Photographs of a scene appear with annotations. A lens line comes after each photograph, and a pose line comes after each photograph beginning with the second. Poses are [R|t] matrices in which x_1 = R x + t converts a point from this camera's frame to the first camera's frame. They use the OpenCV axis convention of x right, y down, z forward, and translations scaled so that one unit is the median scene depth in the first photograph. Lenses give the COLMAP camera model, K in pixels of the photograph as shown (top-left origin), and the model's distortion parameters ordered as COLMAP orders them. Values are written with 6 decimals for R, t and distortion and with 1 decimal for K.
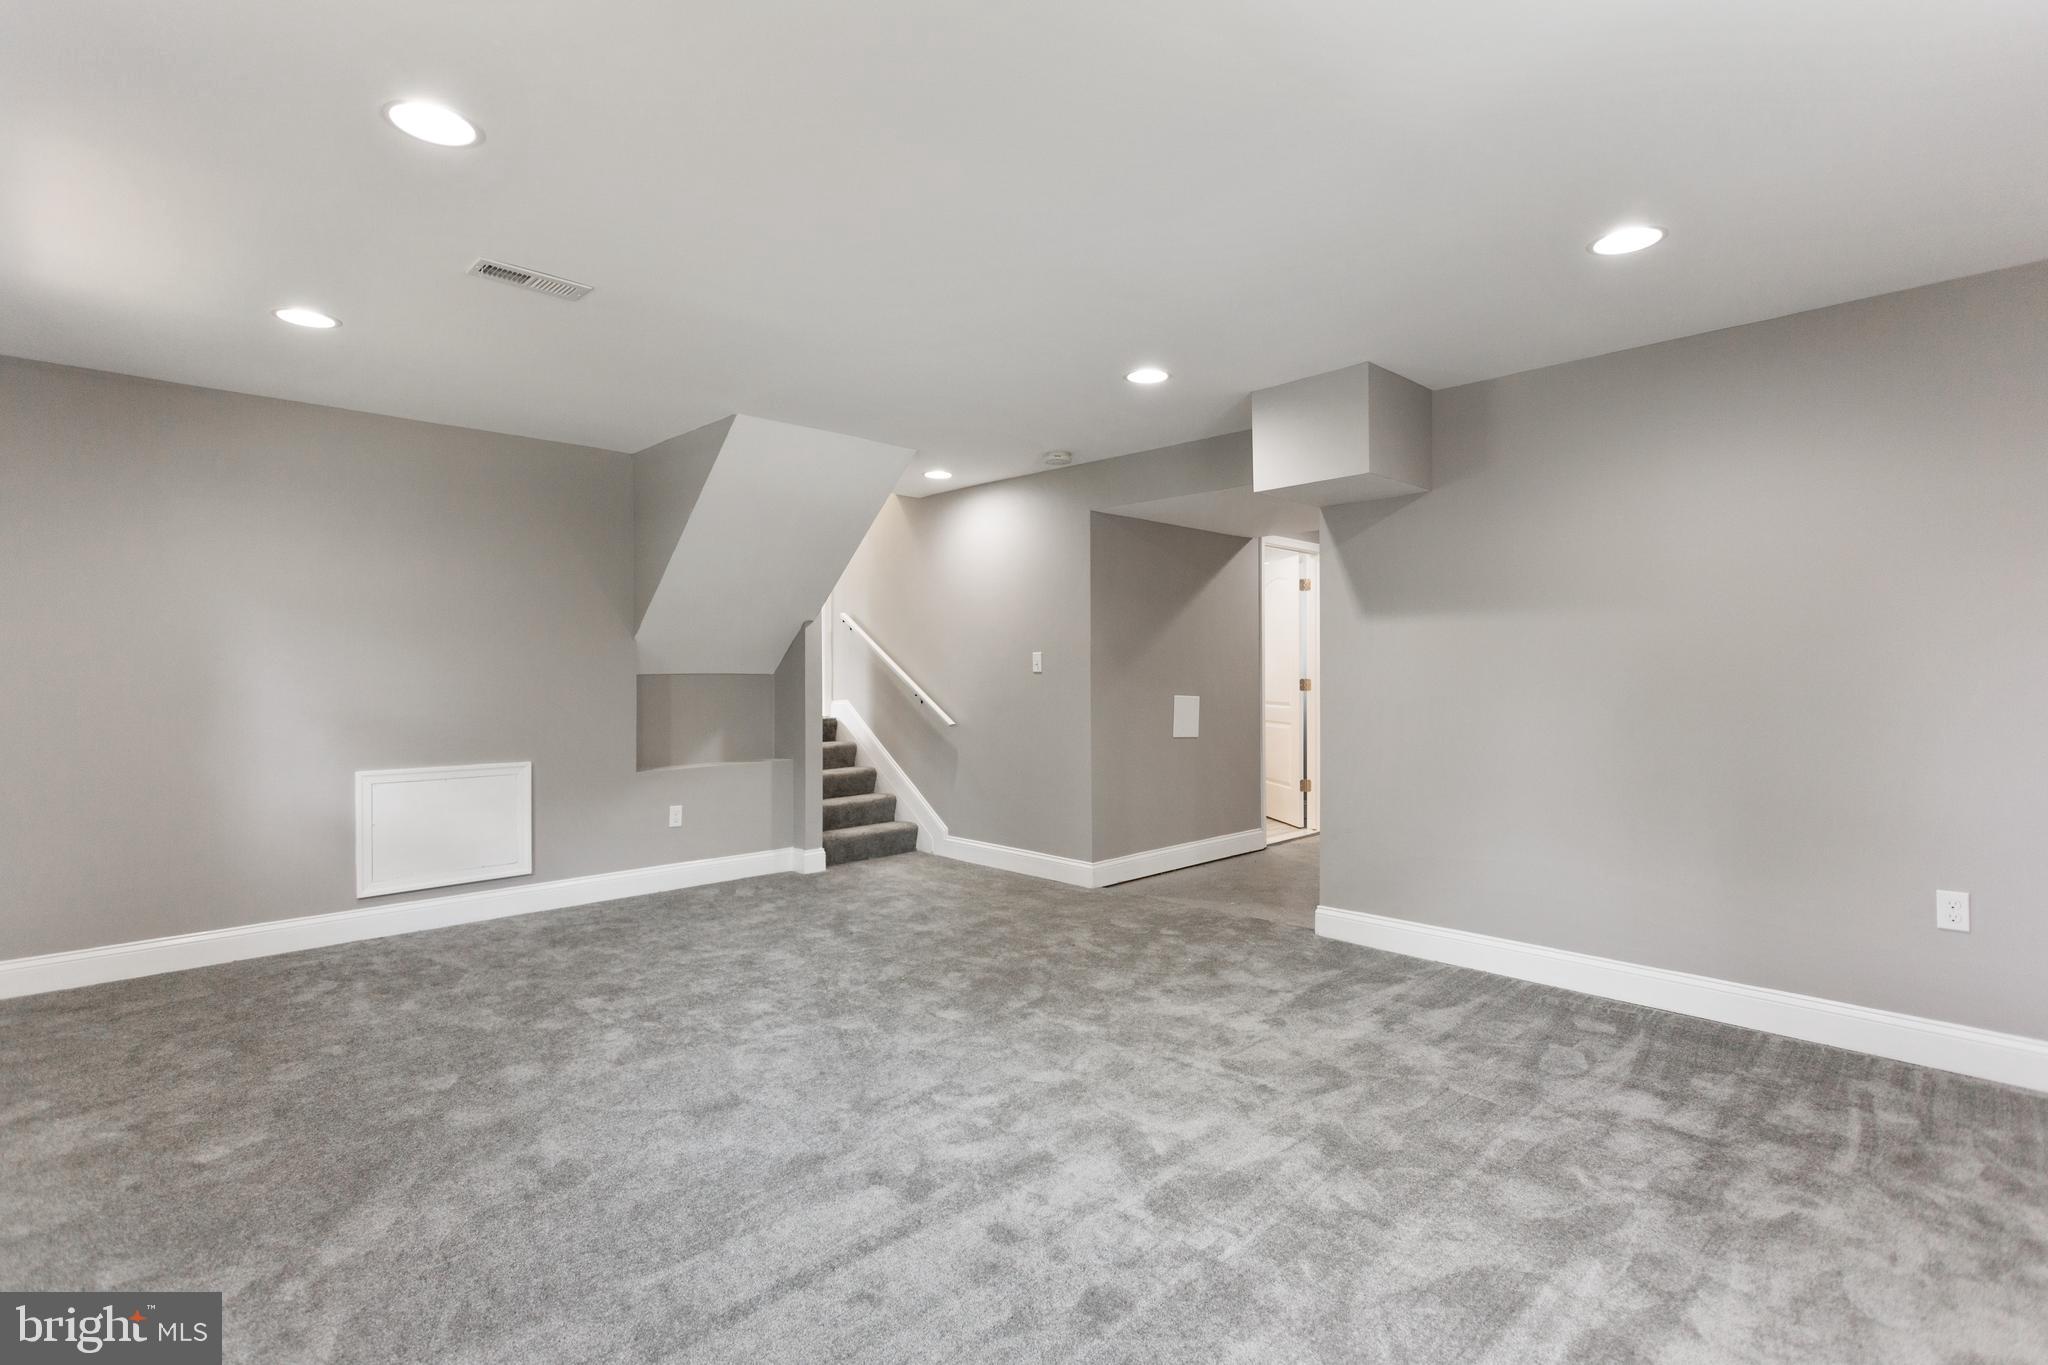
lens RADIAL K [[964.8, 0, 1020.6], [0, 964.8, 672.3], [0, 0, 1]] dist [-0.000007, 0.004775]
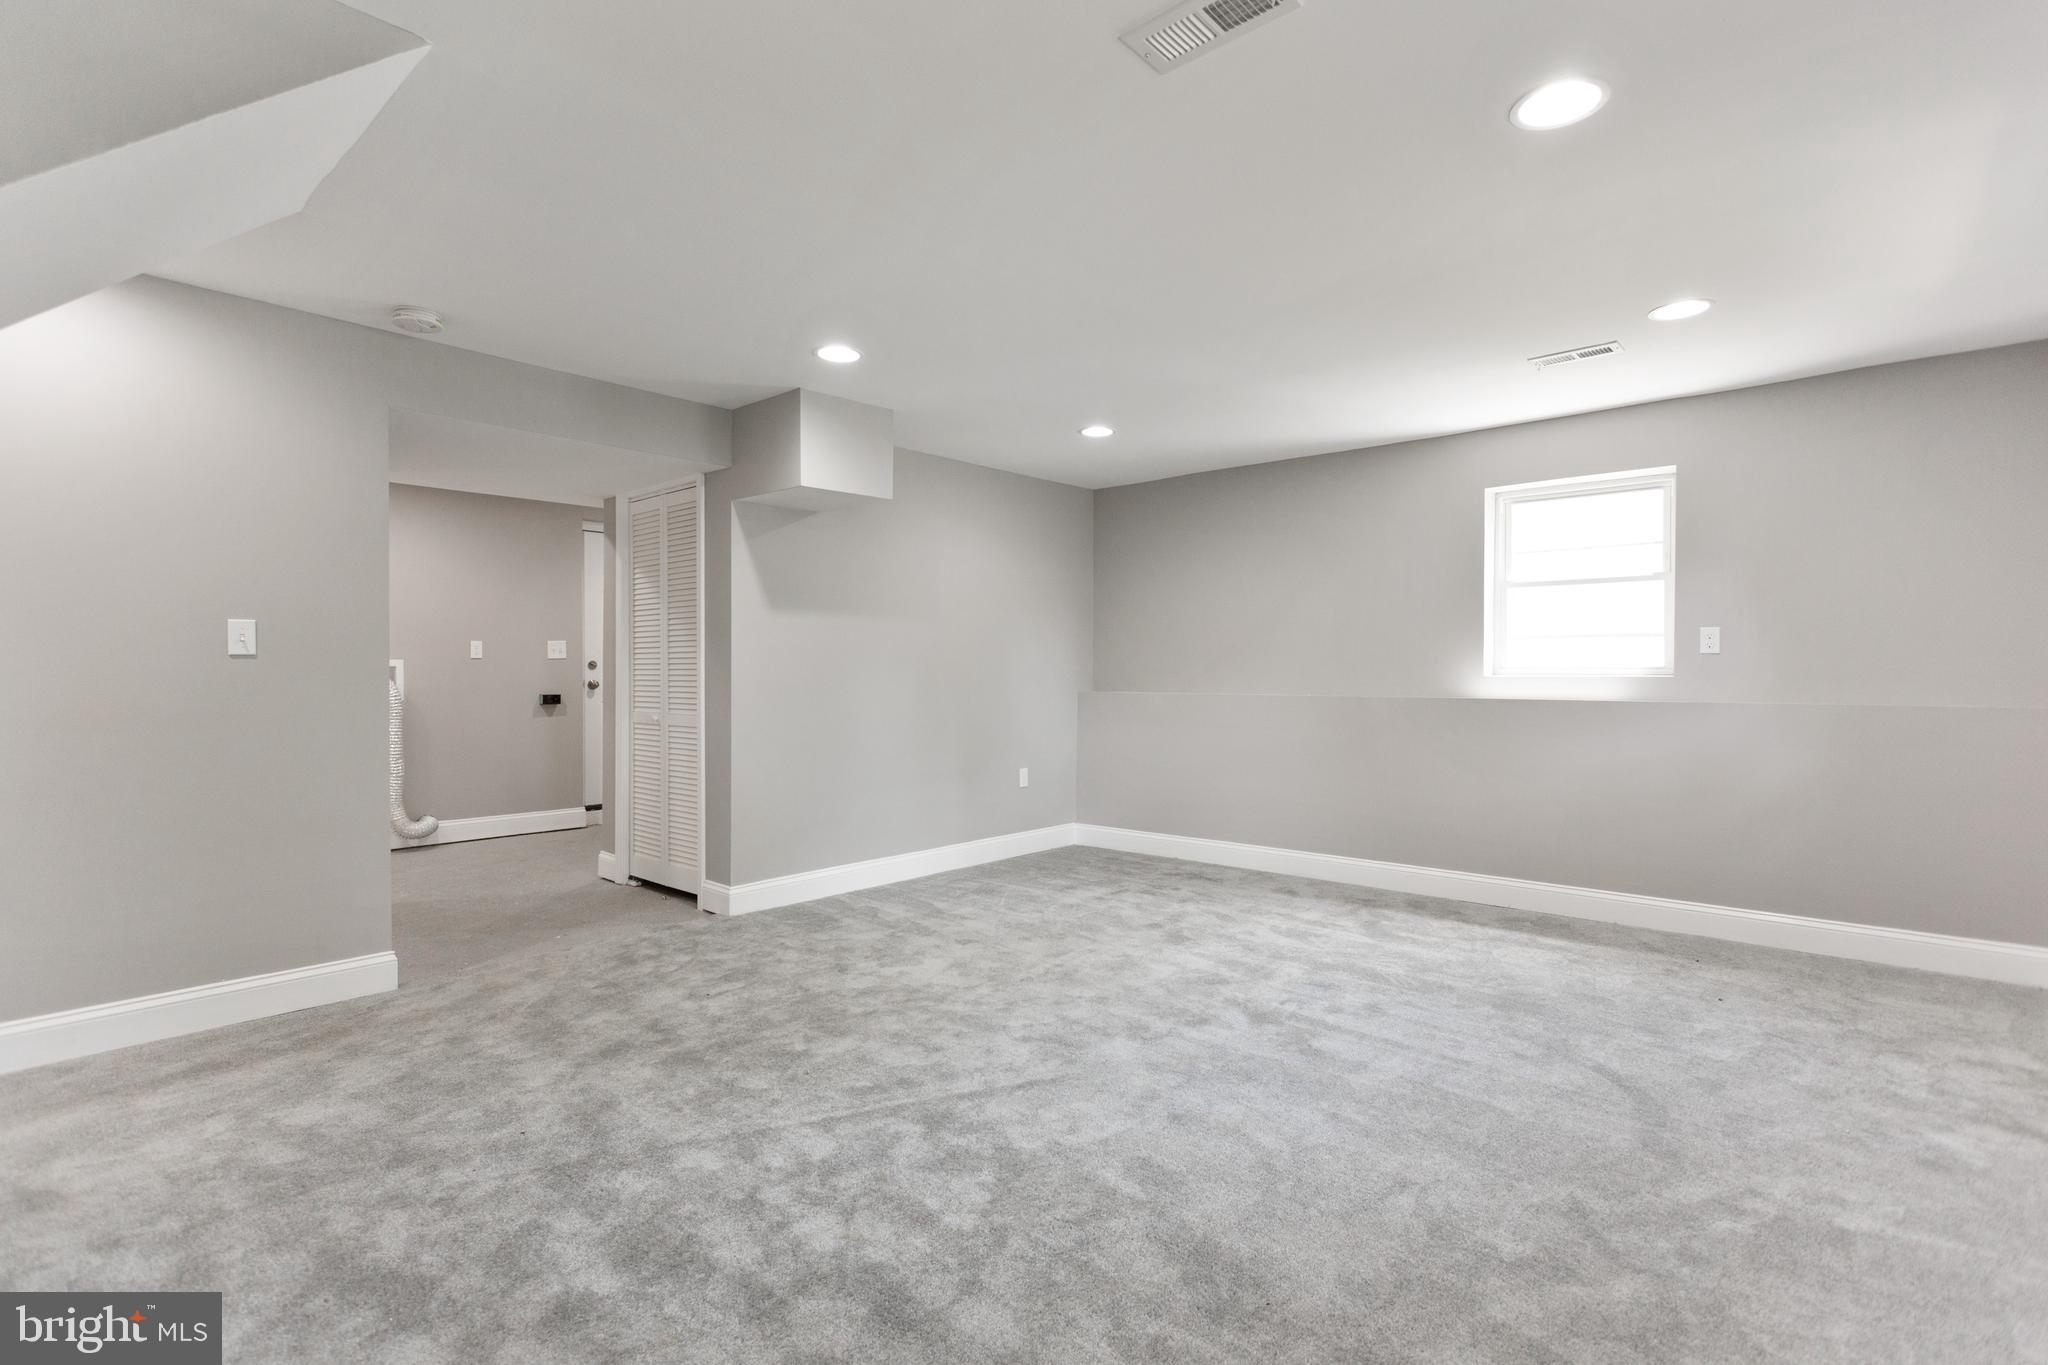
lens RADIAL K [[964.8, 0, 1020.6], [0, 964.8, 672.3], [0, 0, 1]] dist [-0.000007, 0.004775]
pose [[-0.059361, -0.005345, 0.998222, -1.220723], [-0.004021, 0.999979, 0.005116, 0.012017], [-0.998228, -0.003710, -0.059381, 1.246951]]
